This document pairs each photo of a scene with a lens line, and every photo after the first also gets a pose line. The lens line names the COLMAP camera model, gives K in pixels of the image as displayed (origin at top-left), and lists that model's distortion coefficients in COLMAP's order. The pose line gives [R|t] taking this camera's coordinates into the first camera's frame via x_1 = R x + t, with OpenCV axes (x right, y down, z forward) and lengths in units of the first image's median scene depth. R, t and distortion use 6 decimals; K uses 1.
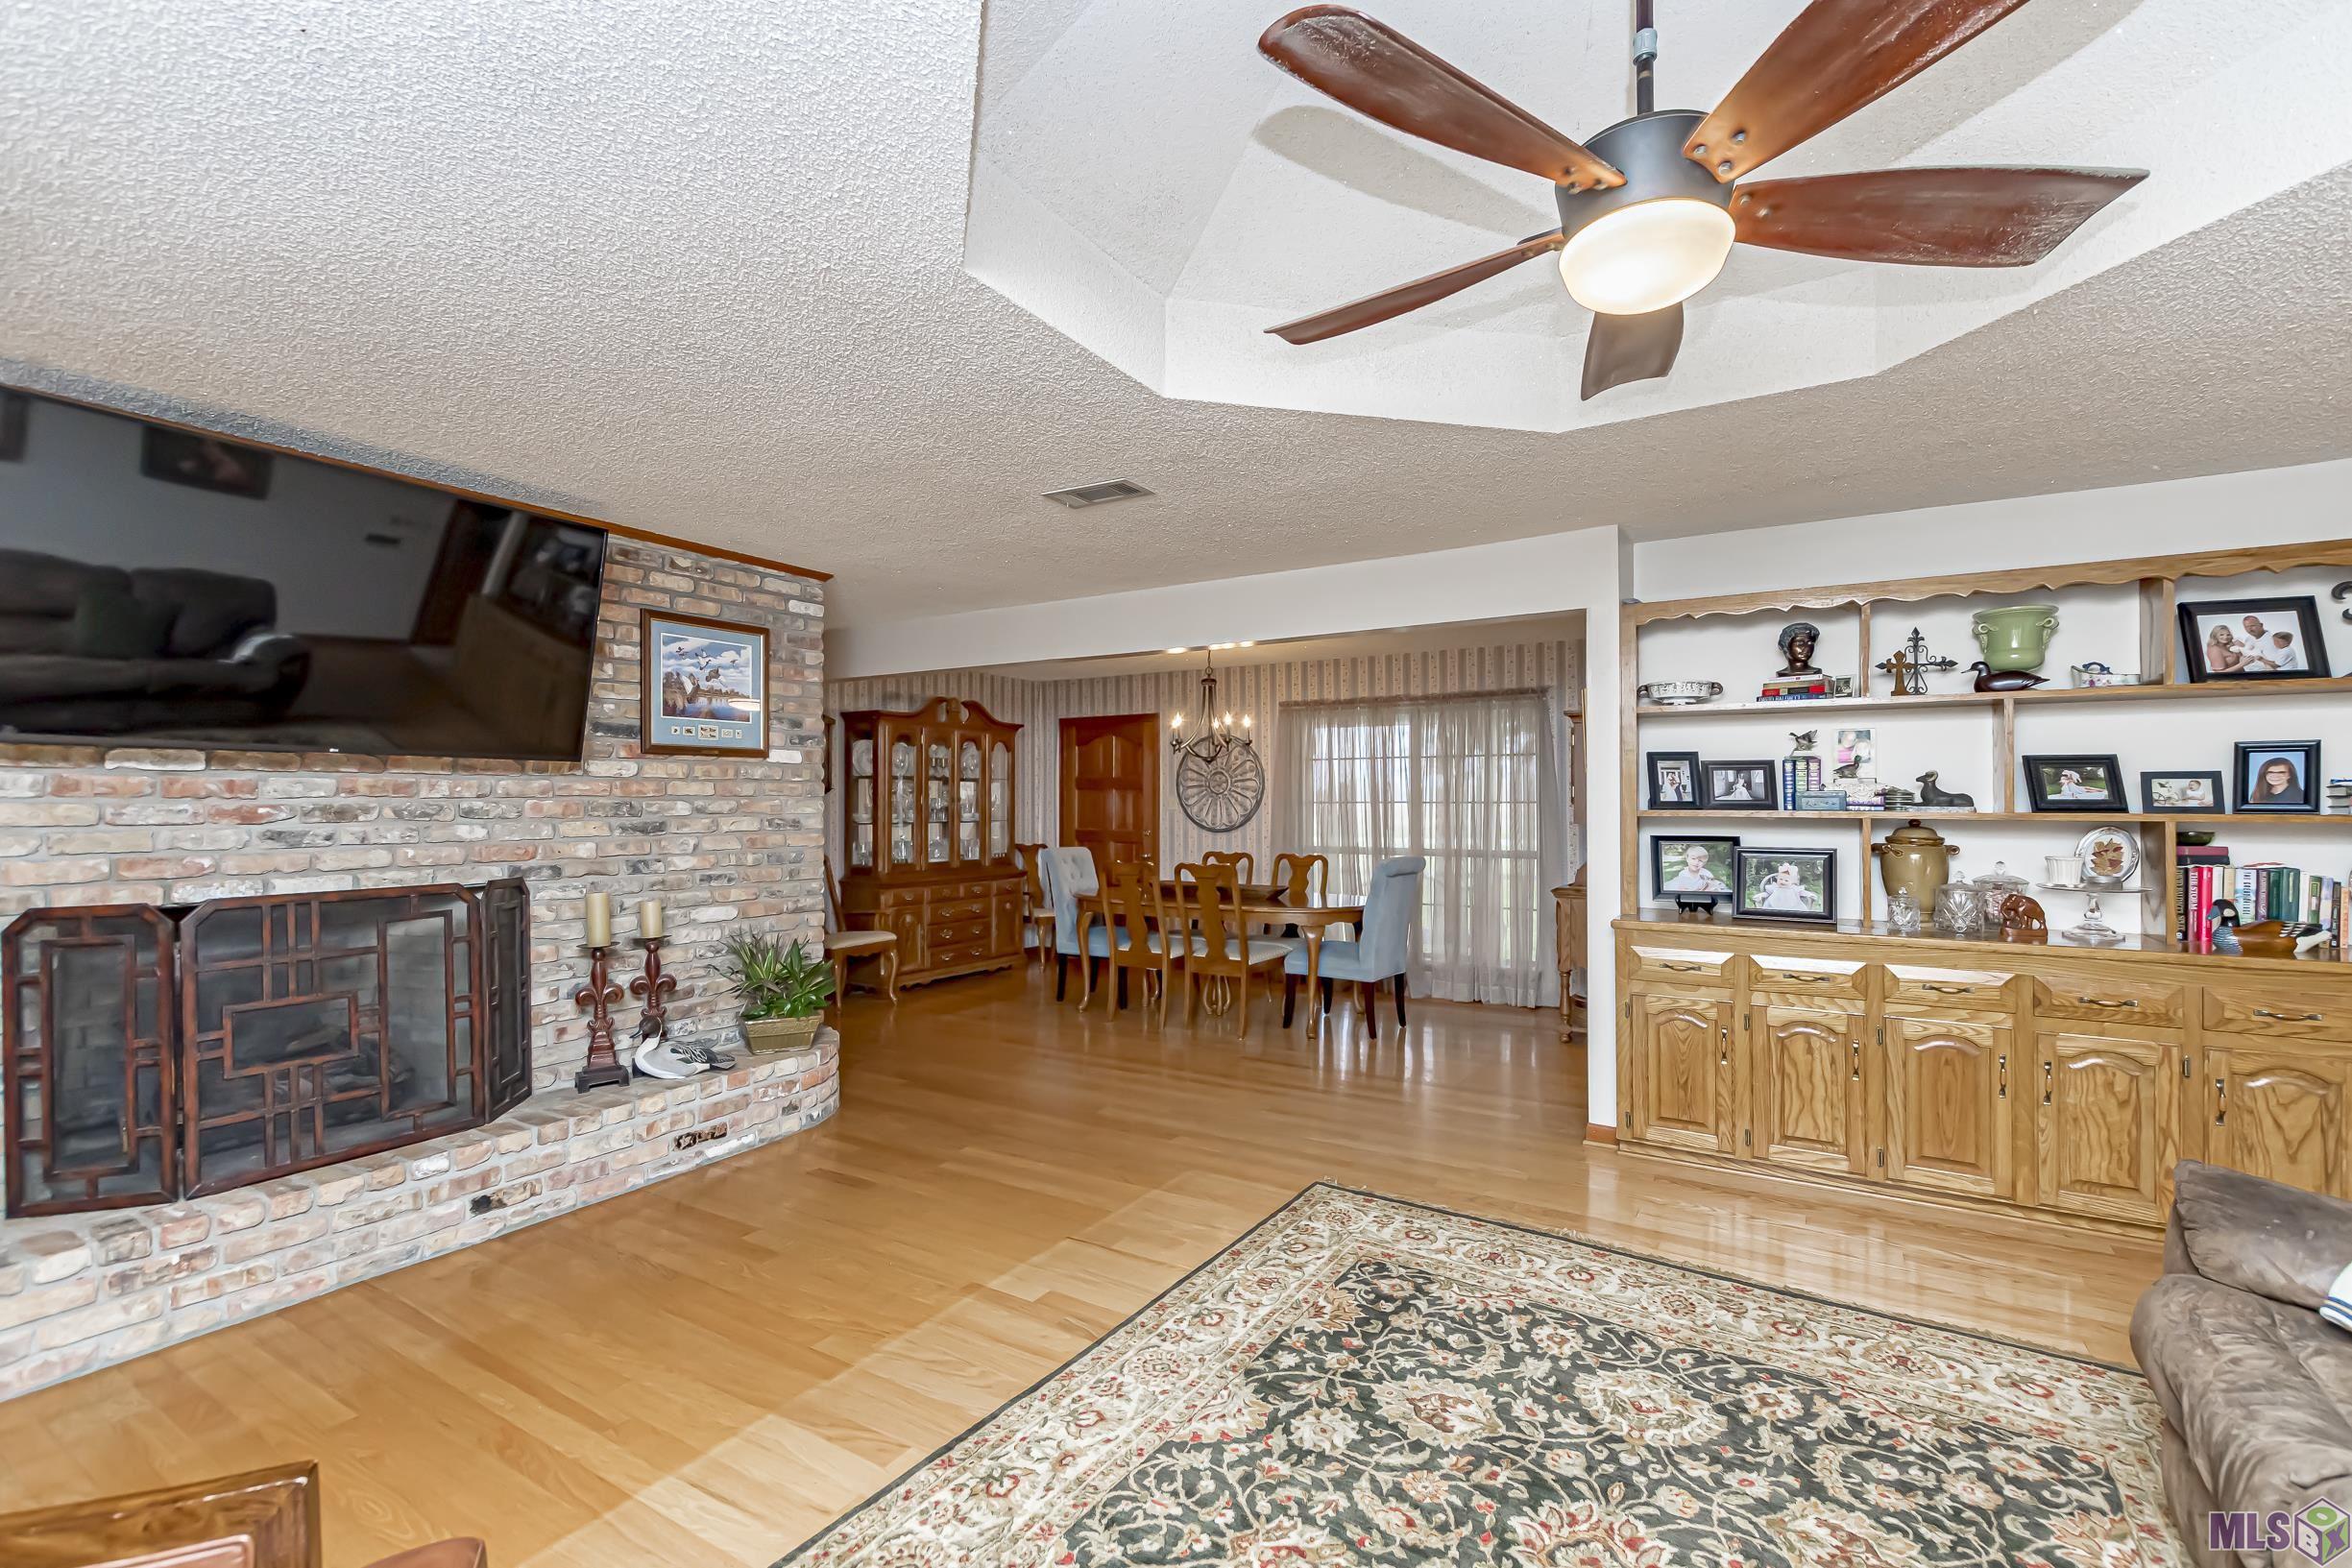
lens RADIAL K [[1021.0, 0, 1169.8], [0, 1021.0, 800.1], [0, 0, 1]] dist [0.004289, -0.002620]
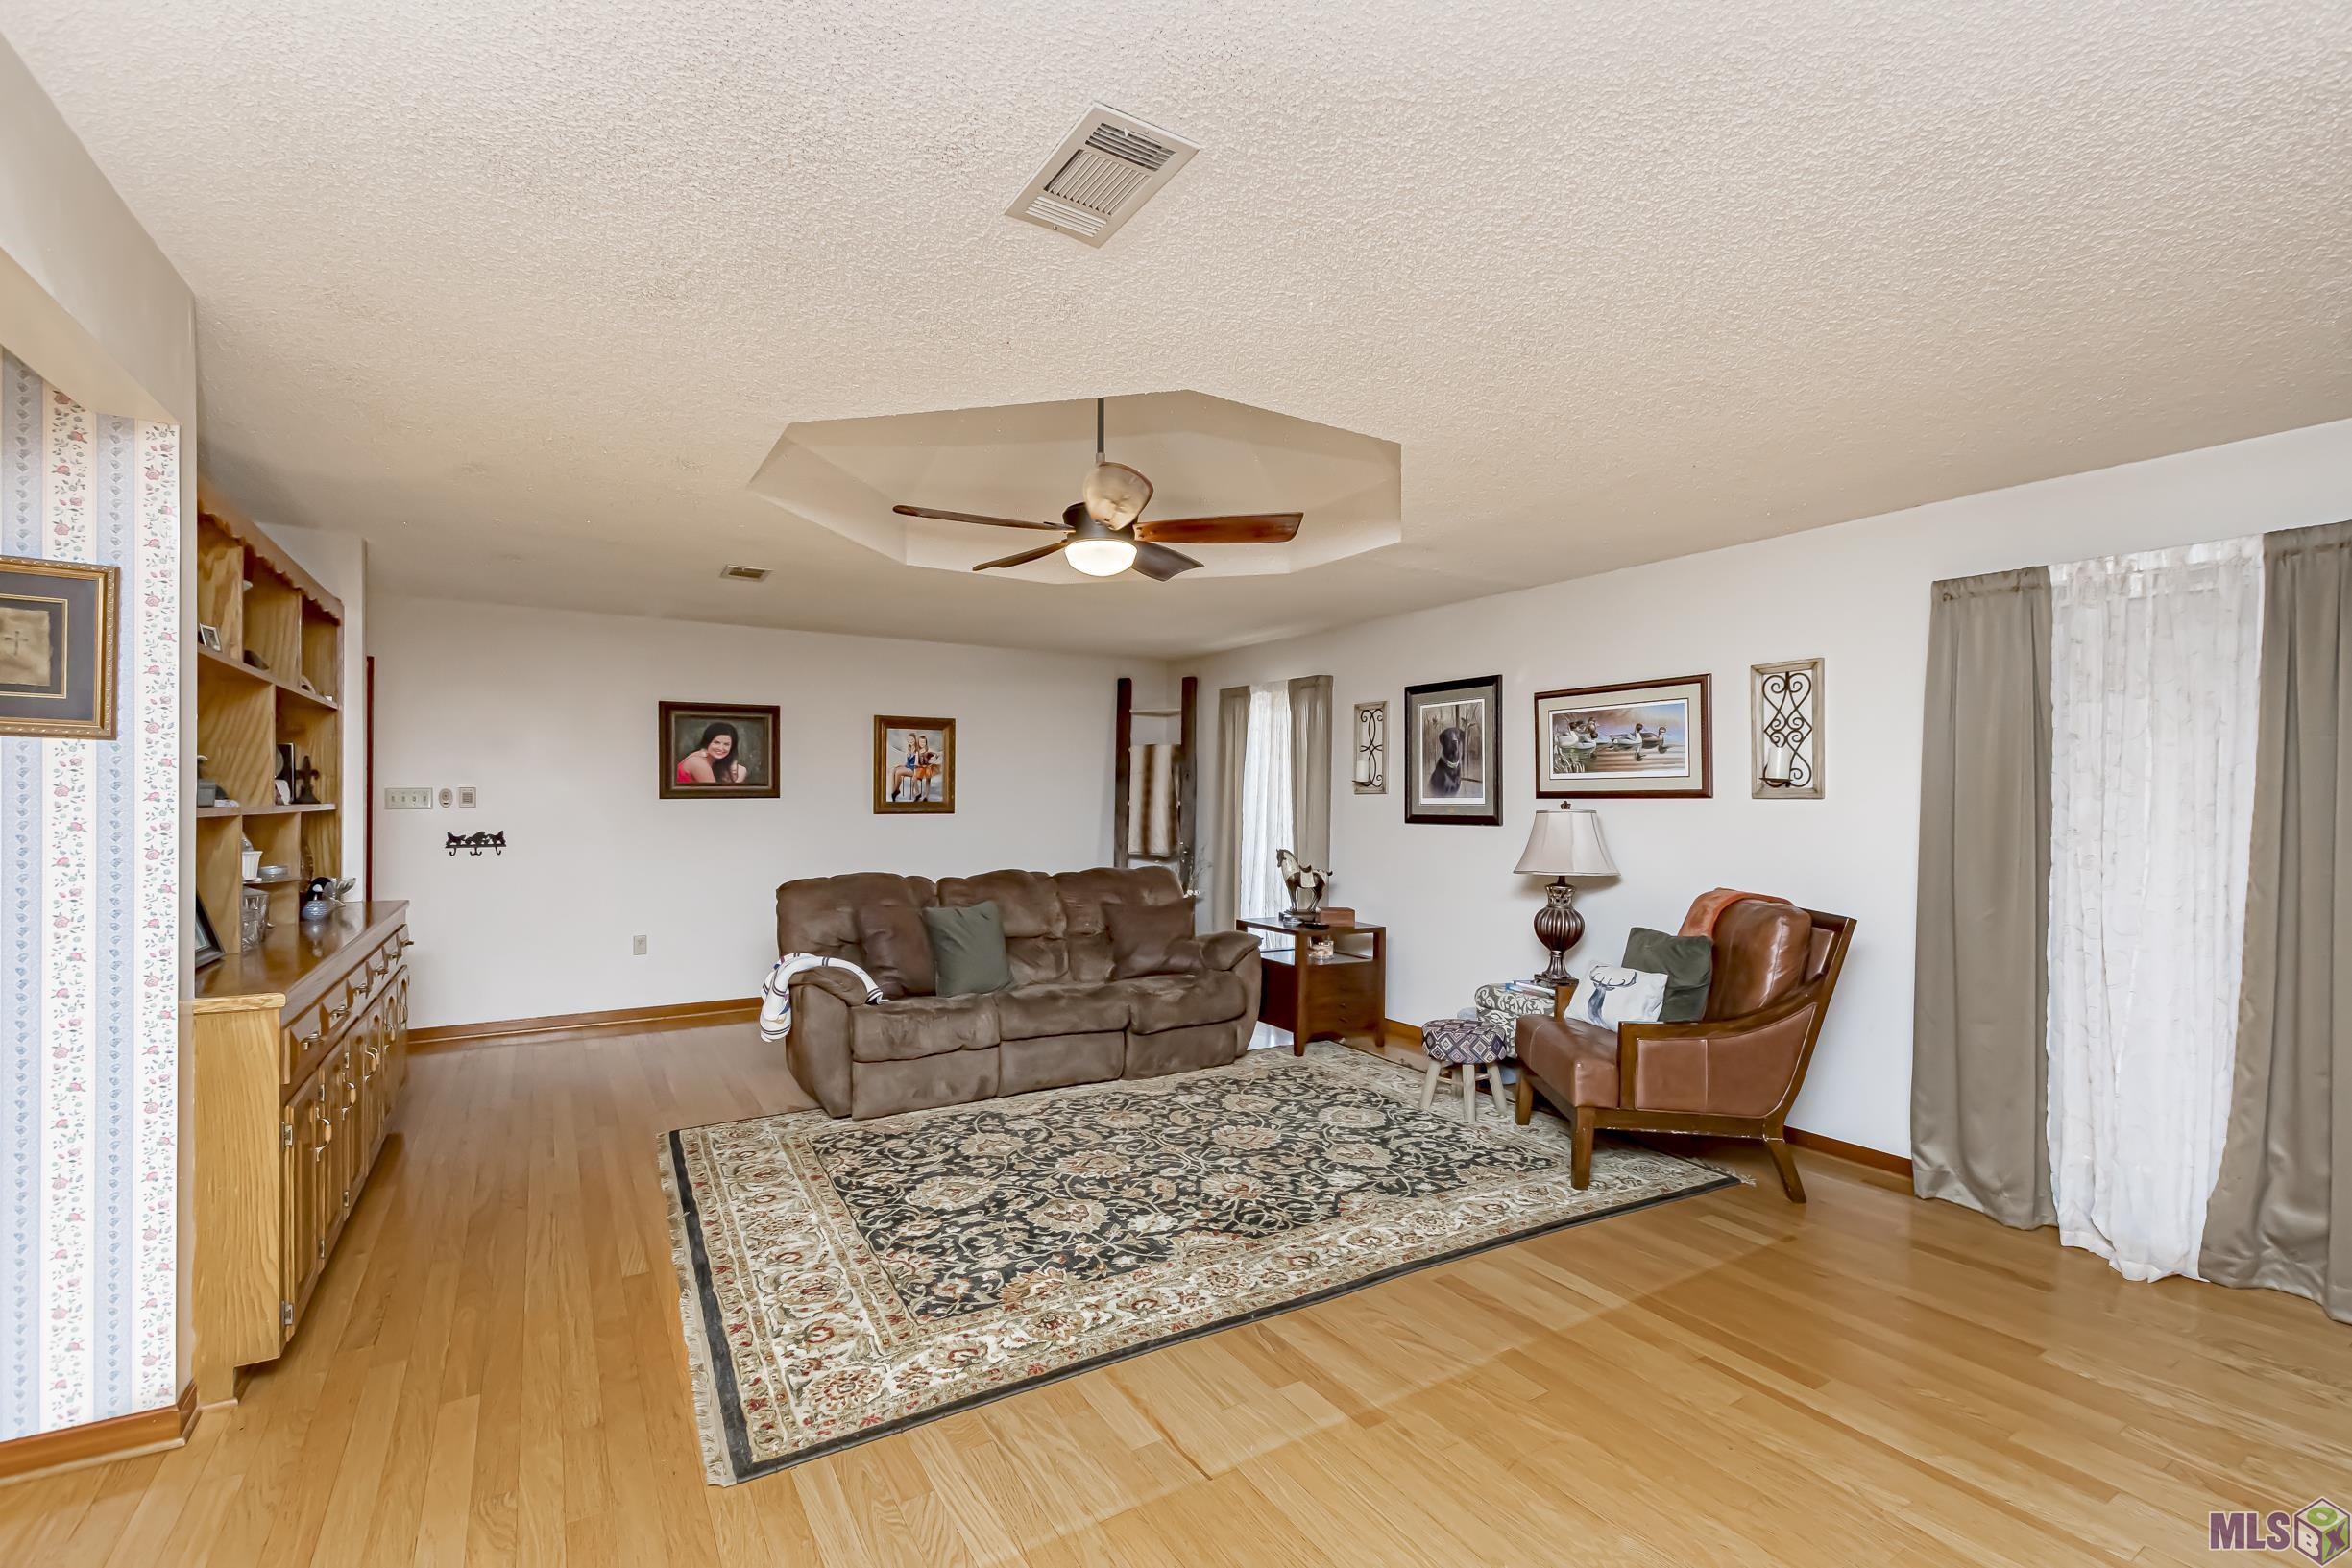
lens RADIAL K [[1021.0, 0, 1177.6], [0, 1021.0, 794.0], [0, 0, 1]] dist [0.004289, -0.002620]
pose [[-0.899501, -0.003129, 0.436907, -0.428622], [-0.005628, 0.999974, -0.004424, -0.000909], [-0.436882, -0.006438, -0.899496, 1.882102]]
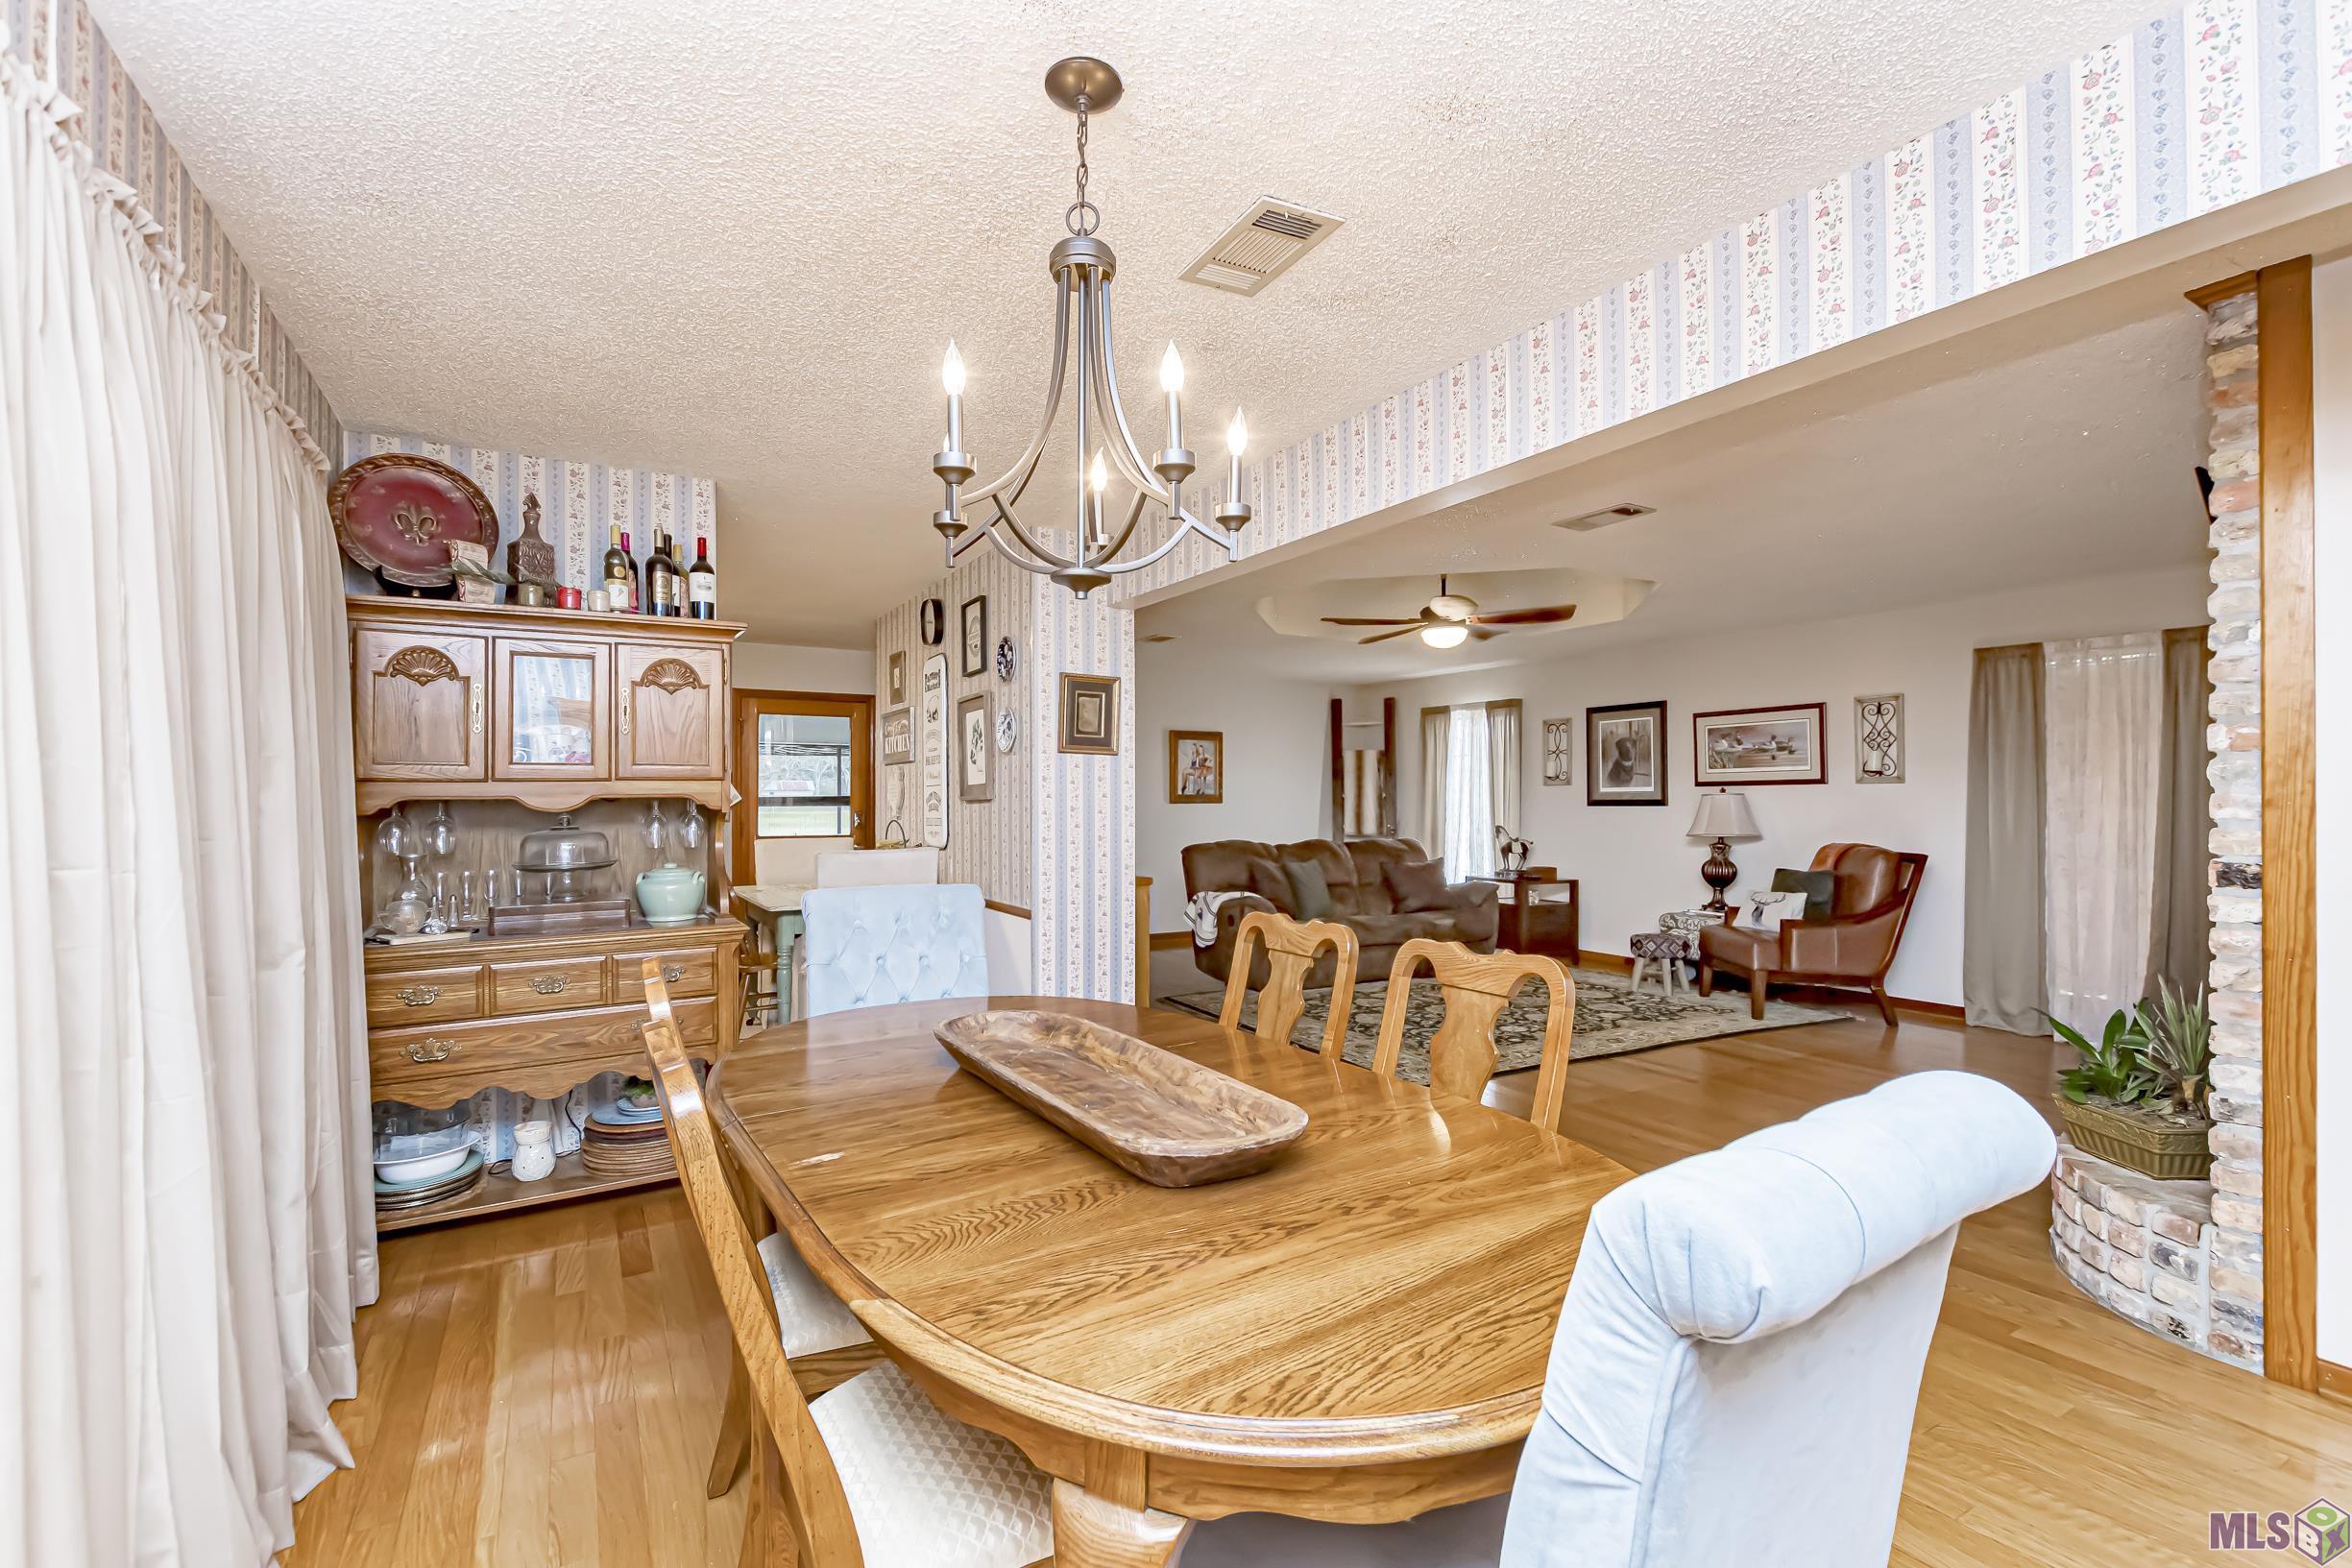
lens RADIAL K [[1021.0, 0, 1163.9], [0, 1021.0, 794.0], [0, 0, 1]] dist [0.004289, -0.002620]
pose [[-0.880800, 0.003684, 0.473474, -0.240746], [0.000539, 0.999977, -0.006778, 0.033811], [-0.473488, -0.005715, -0.880782, 2.986782]]
